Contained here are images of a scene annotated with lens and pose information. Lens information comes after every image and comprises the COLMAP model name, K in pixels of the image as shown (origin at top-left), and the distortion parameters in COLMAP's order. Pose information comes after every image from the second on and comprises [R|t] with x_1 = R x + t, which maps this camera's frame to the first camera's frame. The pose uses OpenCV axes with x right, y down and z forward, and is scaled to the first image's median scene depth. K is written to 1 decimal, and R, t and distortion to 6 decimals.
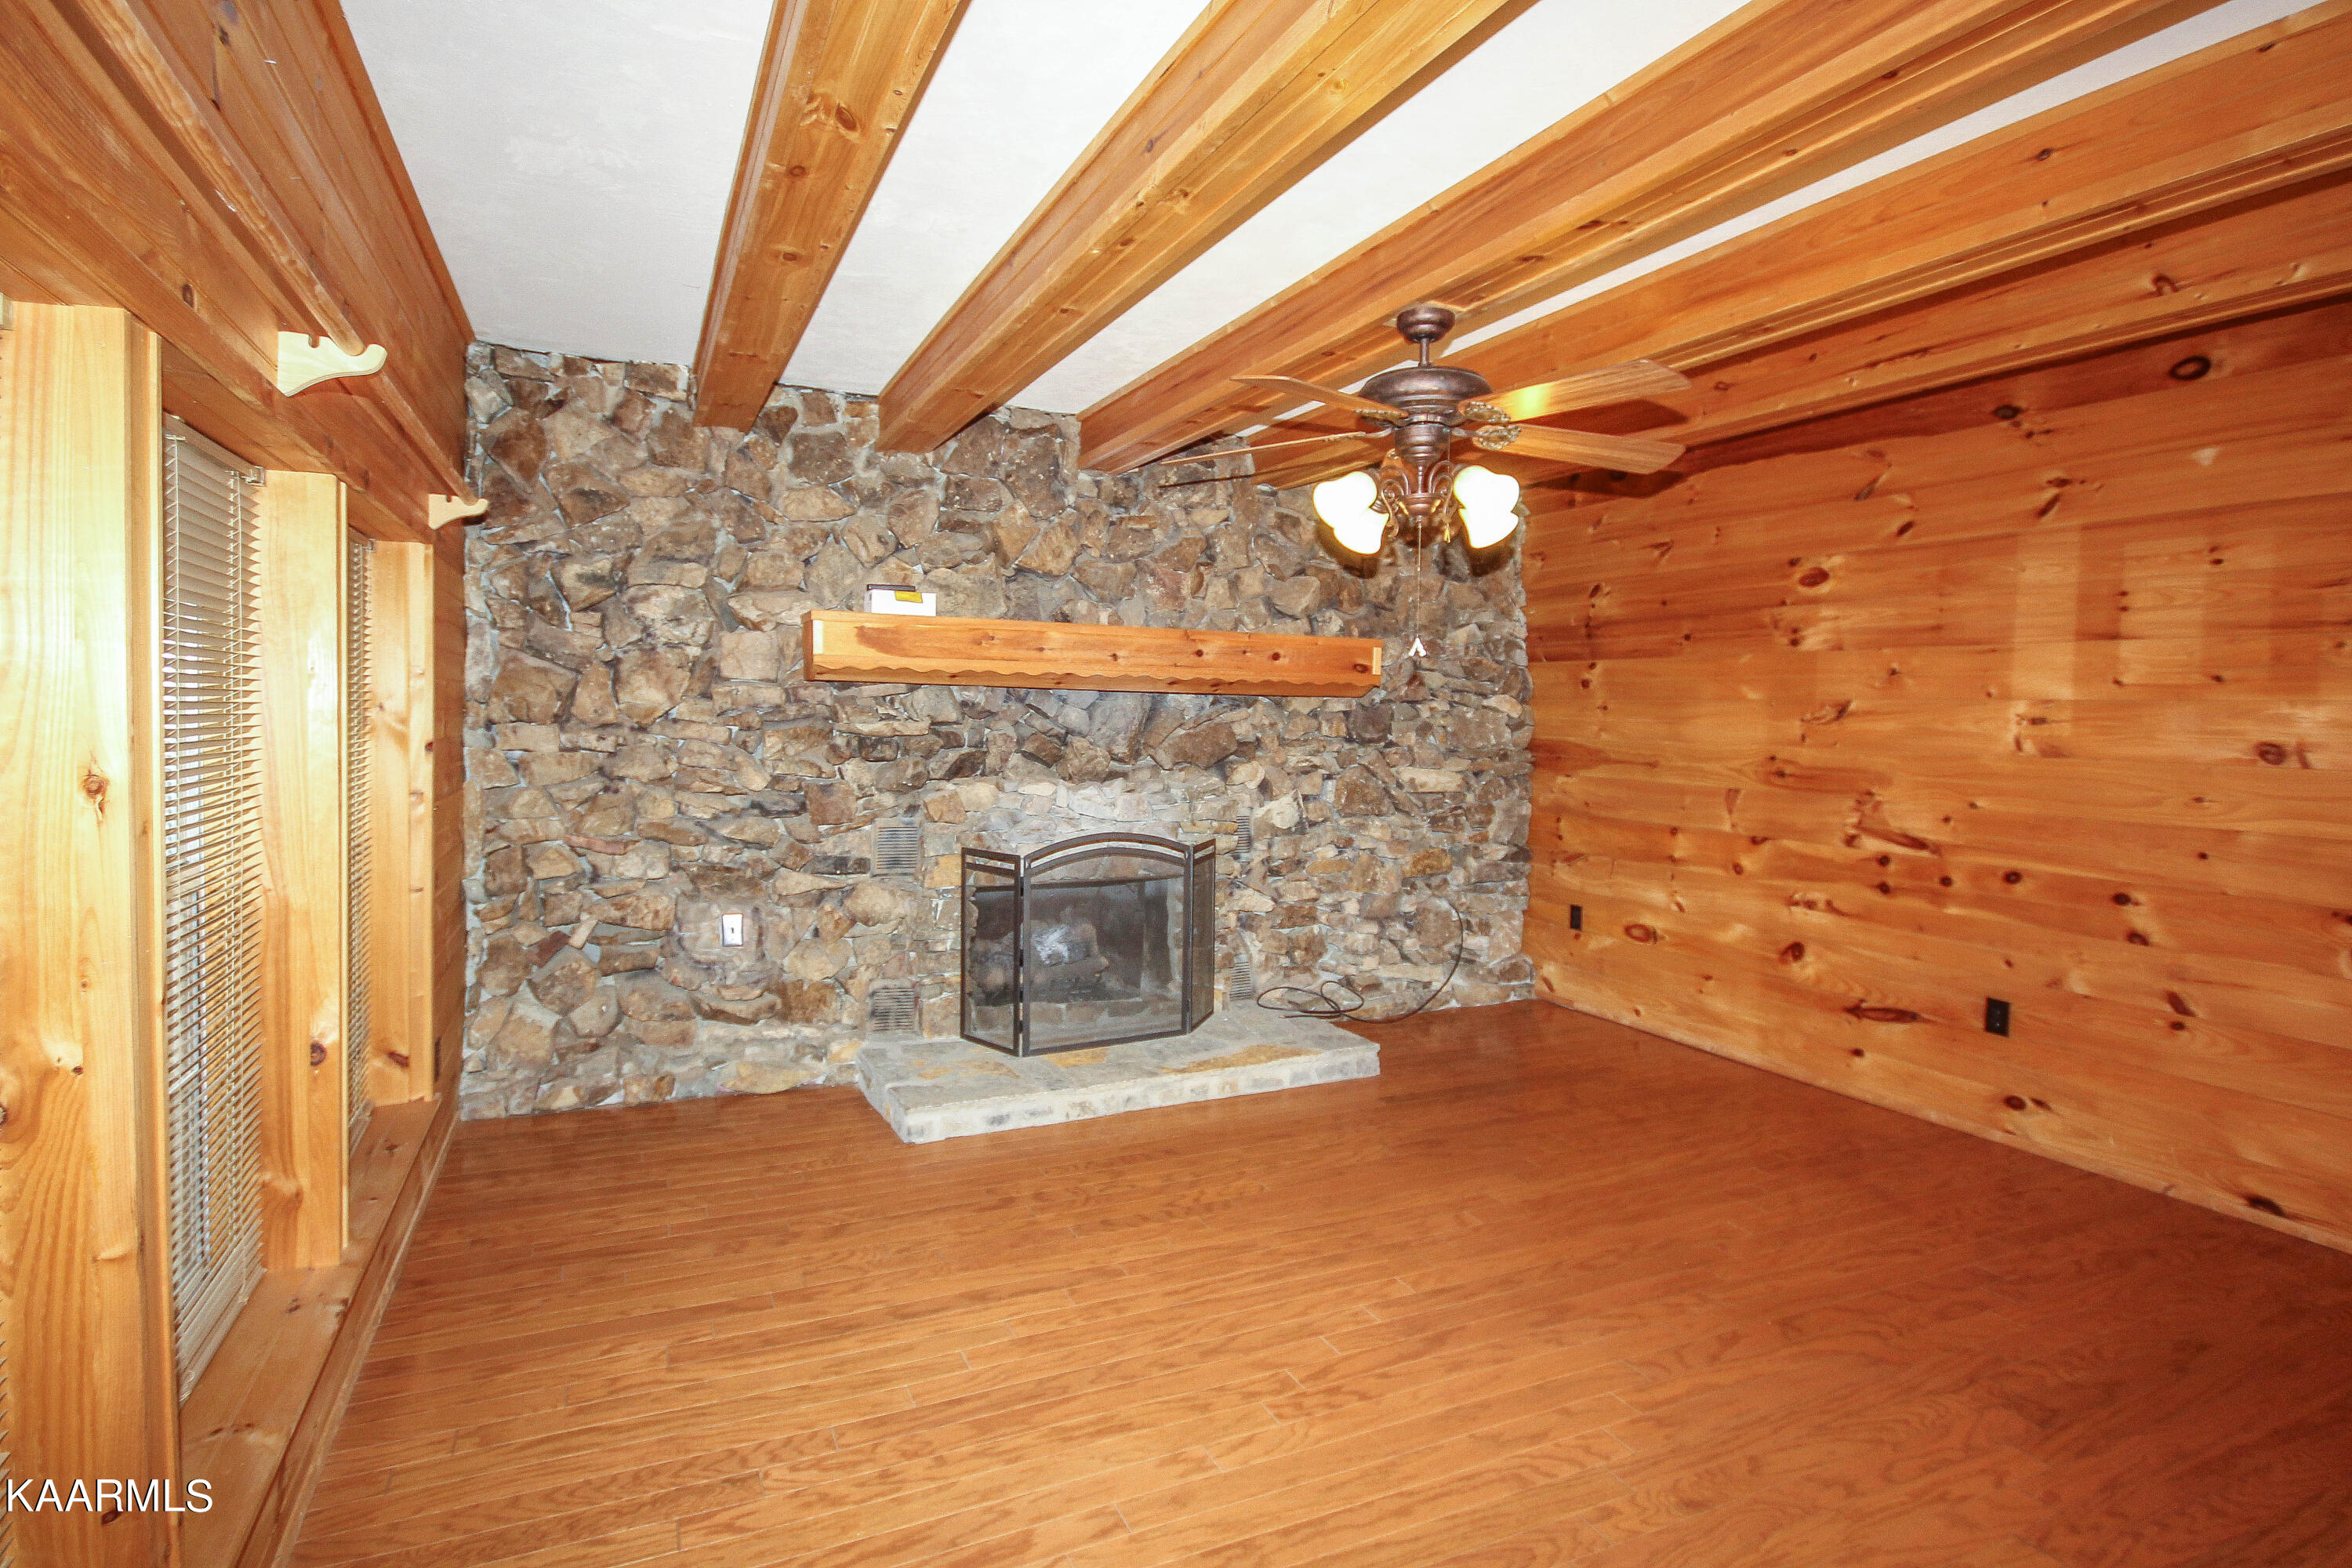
lens RADIAL K [[1142.3, 0, 1068.0], [0, 1142.3, 732.5], [0, 0, 1]] dist [-0.002453, -0.000064]
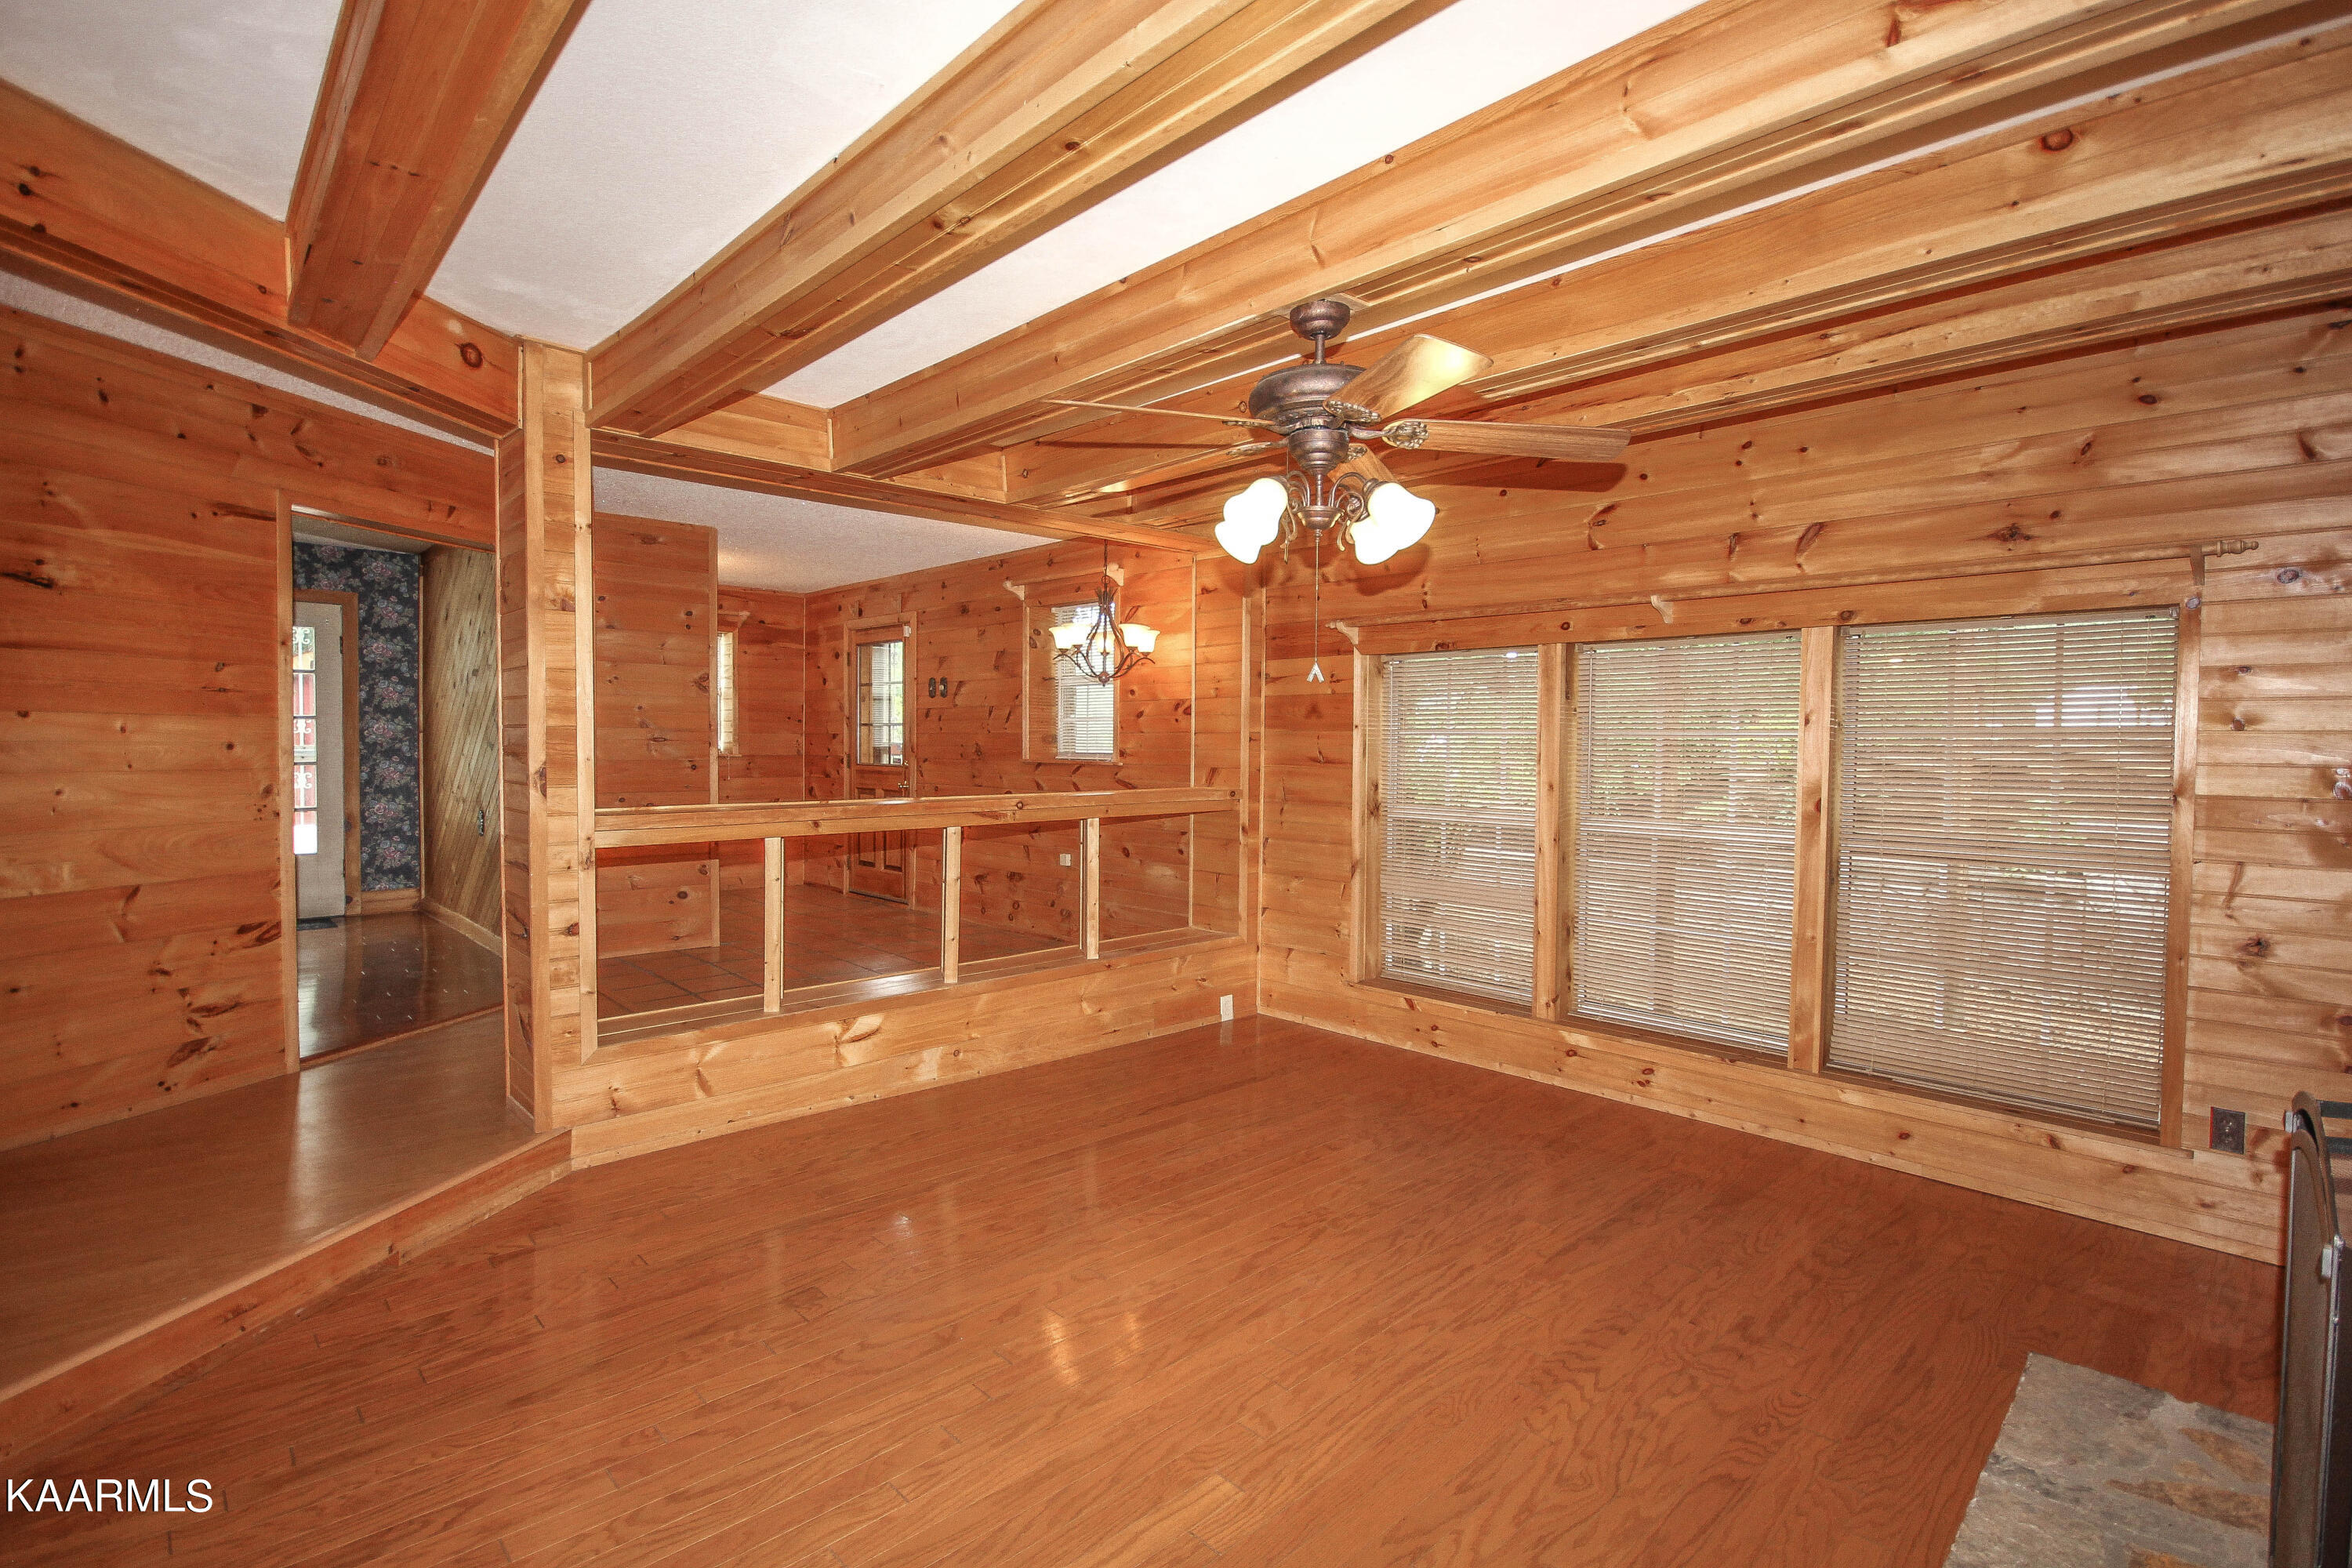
lens RADIAL K [[1072.4, 0, 1181.3], [0, 1072.4, 774.1], [0, 0, 1]] dist [-0.003276, 0.000005]
pose [[-0.920985, -0.011749, -0.389421, 0.471816], [-0.029933, 0.998725, 0.040660, -0.018877], [0.388447, 0.049104, -0.920162, 1.122309]]
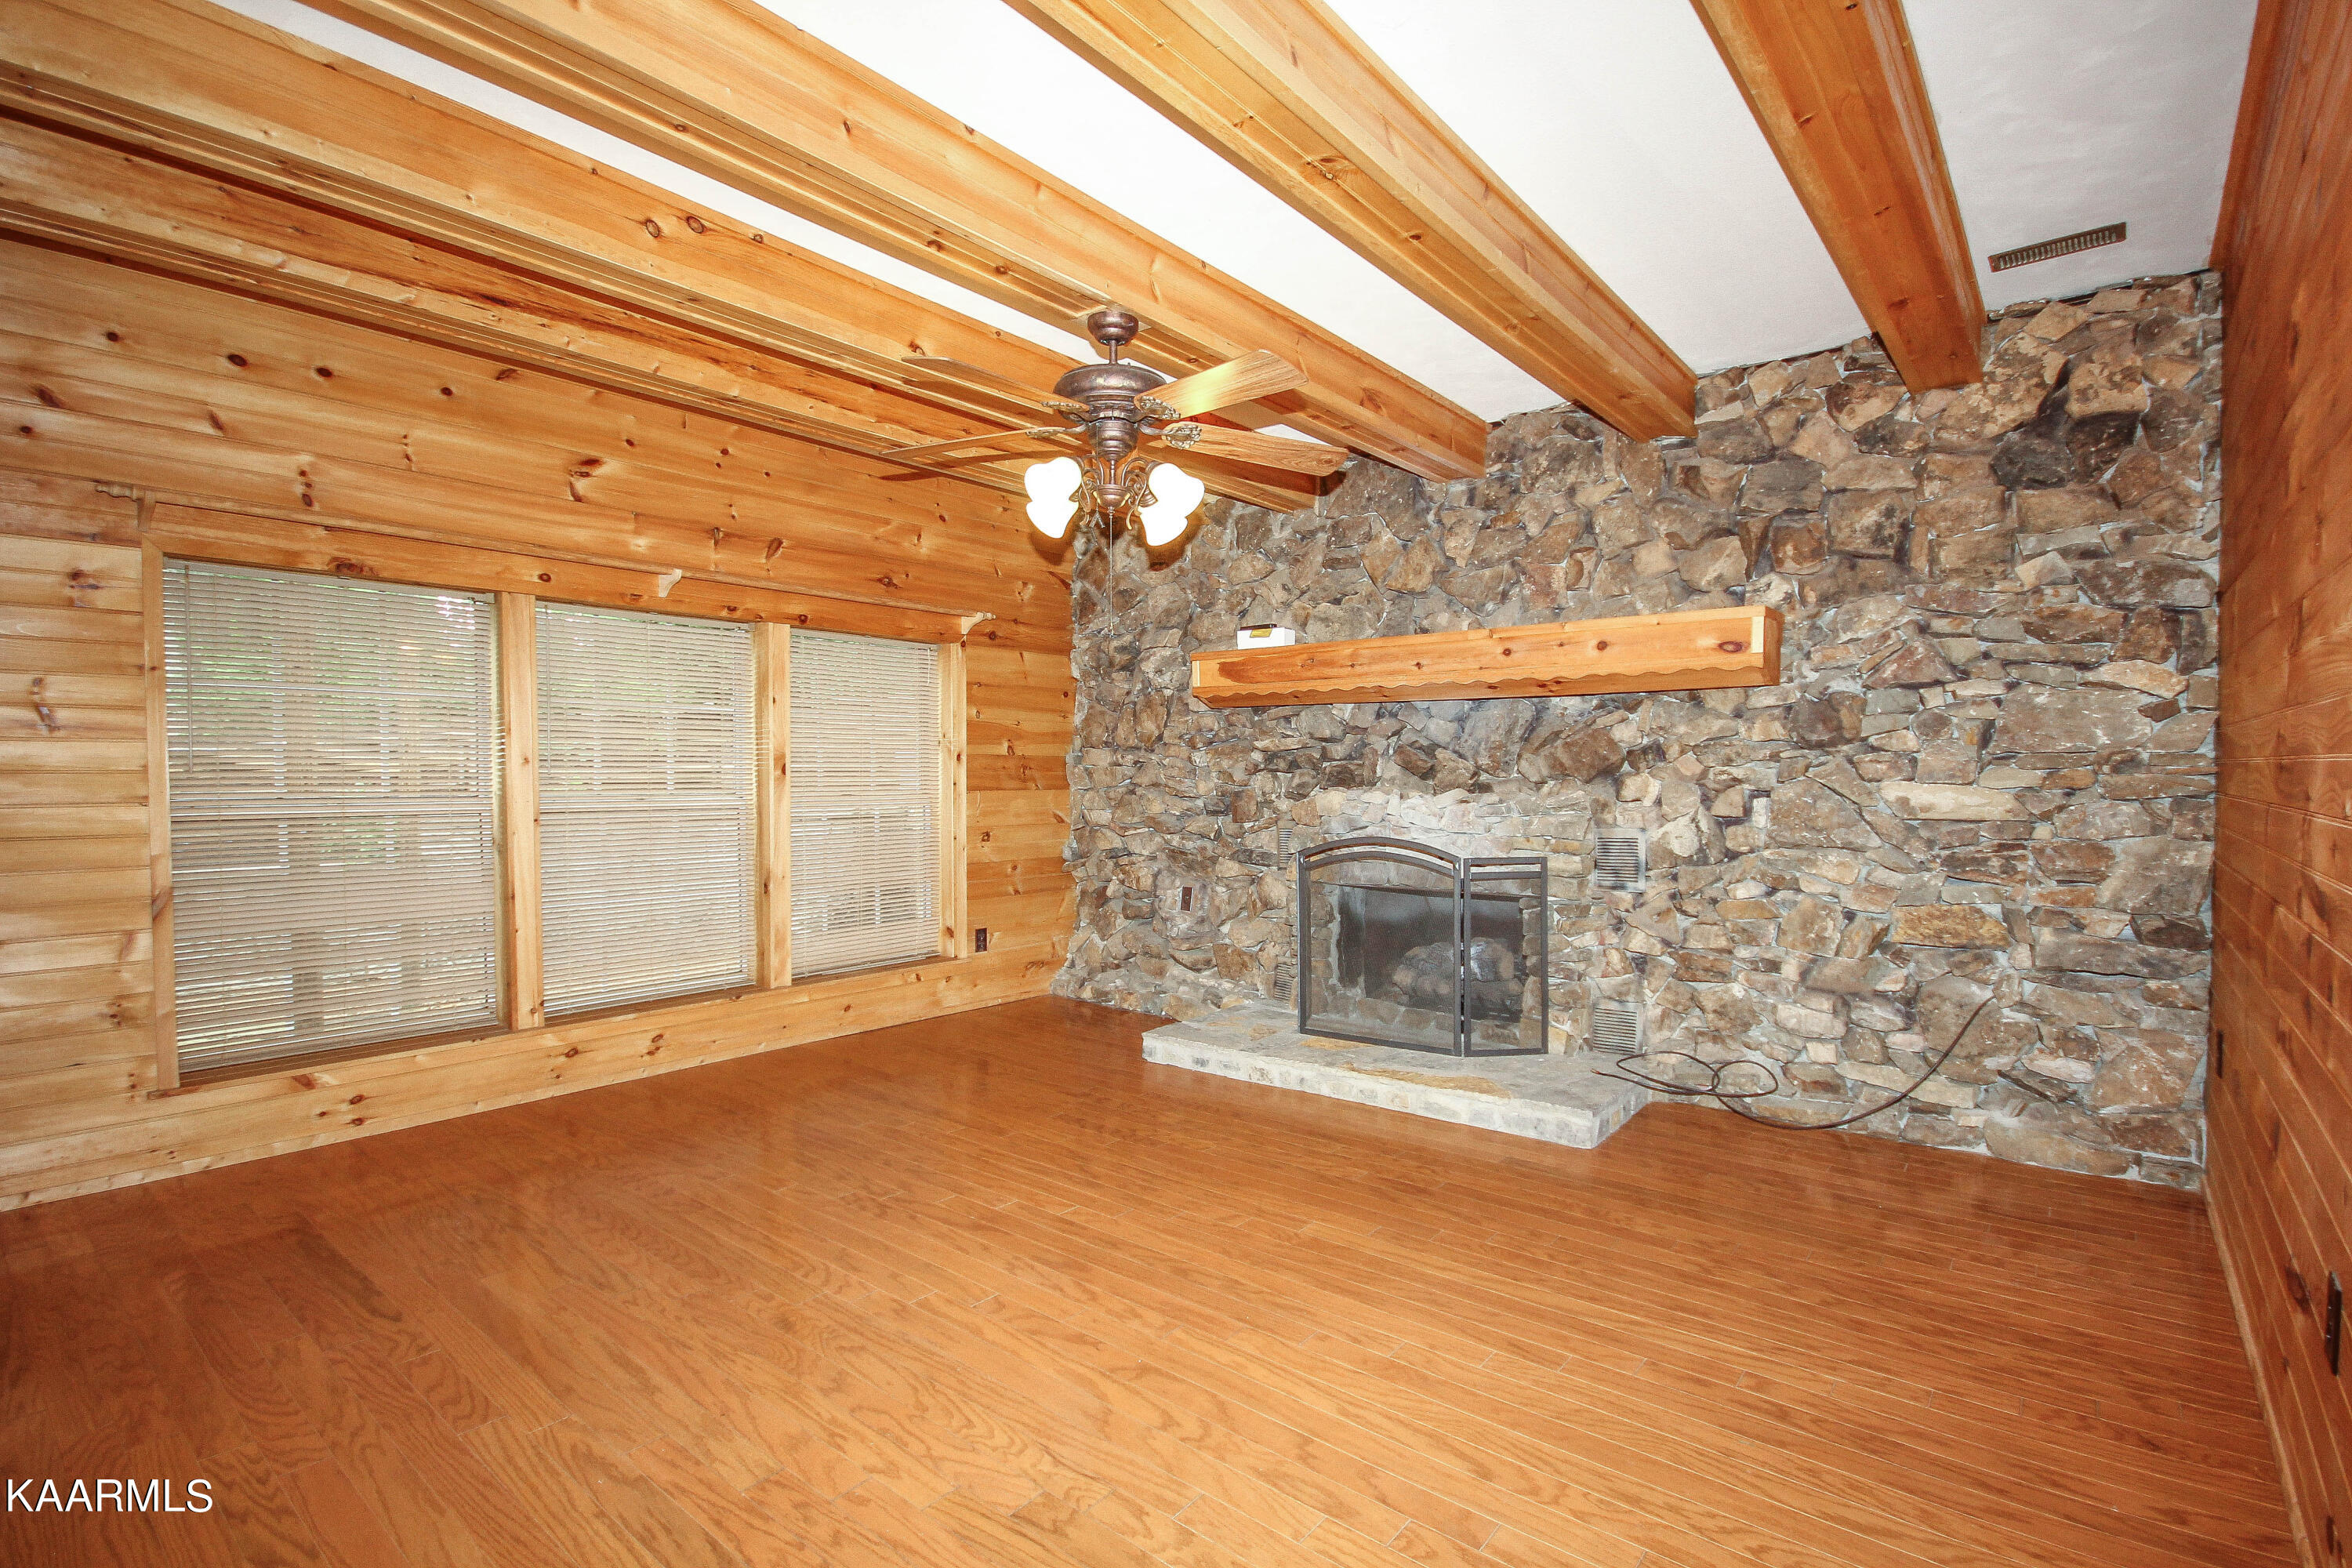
lens RADIAL K [[1086.9, 0, 1168.9], [0, 1086.9, 785.3], [0, 0, 1]] dist [0.002739, 0.000512]
pose [[0.471122, -0.004744, -0.882055, 0.787473], [-0.008932, 0.999909, -0.010149, 0.051114], [0.882023, 0.012660, 0.471037, 0.362004]]
